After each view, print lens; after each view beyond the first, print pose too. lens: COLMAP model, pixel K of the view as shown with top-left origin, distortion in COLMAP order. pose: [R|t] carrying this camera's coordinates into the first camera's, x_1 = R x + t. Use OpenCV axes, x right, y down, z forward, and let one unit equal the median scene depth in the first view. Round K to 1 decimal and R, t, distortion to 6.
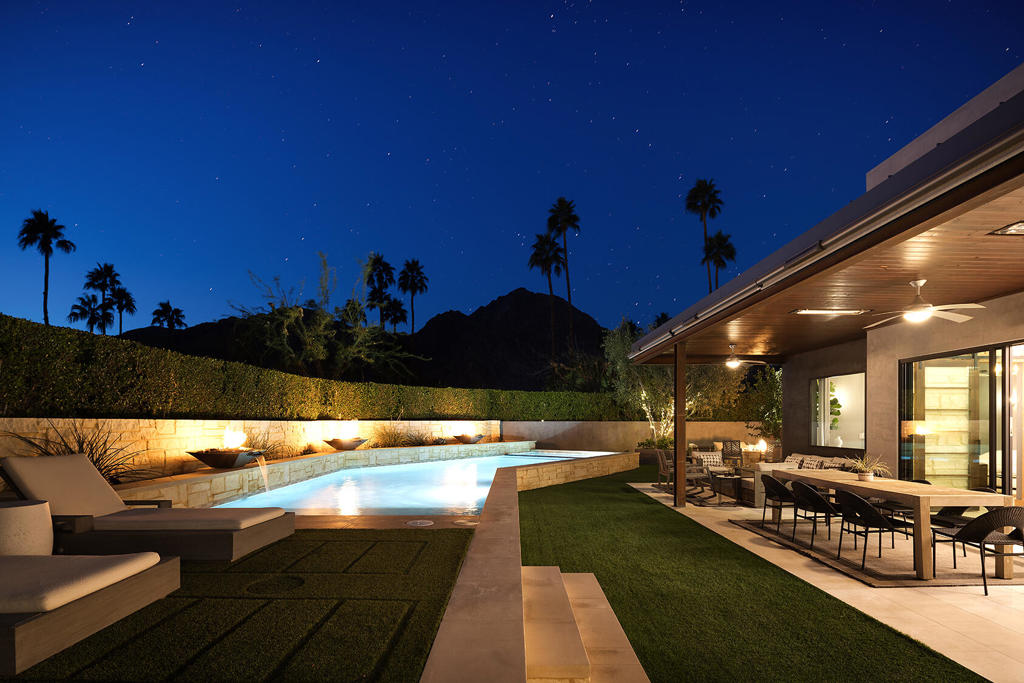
lens RADIAL K [[513.2, 0, 514.2], [0, 513.2, 422.9], [0, 0, 1]] dist [0.001223, -0.000008]
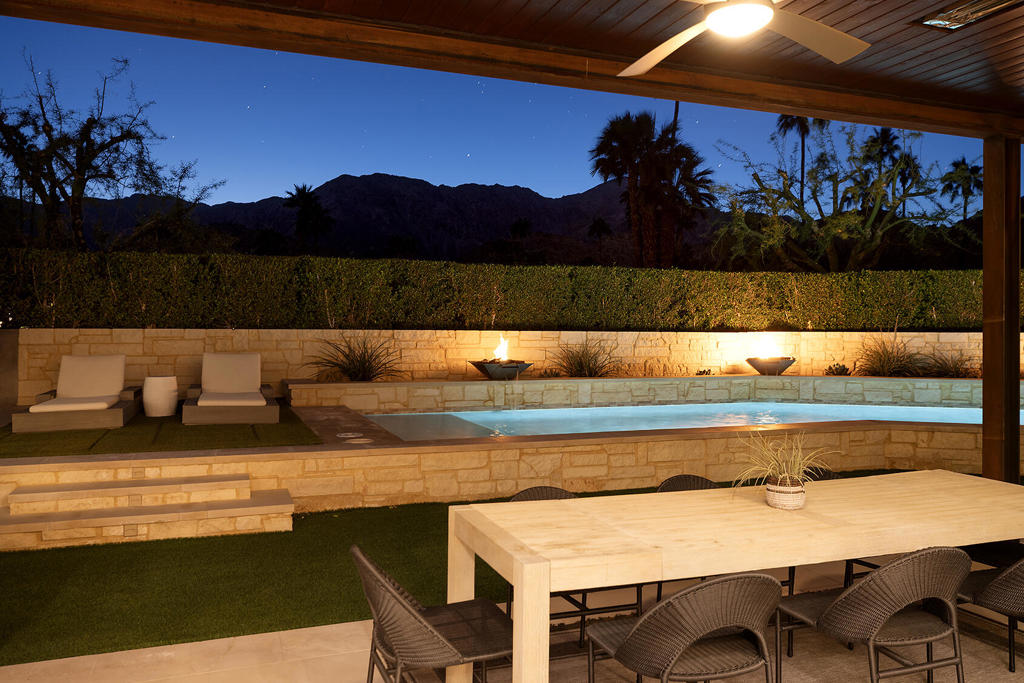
lens RADIAL K [[785.1, 0, 512.0], [0, 785.1, 327.5], [0, 0, 1]] dist [-0.000037, 0.000848]
pose [[0.345846, -0.000008, -0.938291, 0.779078], [-0.006447, 0.999976, -0.002385, -0.008308], [0.938269, 0.006874, 0.345837, 0.442646]]
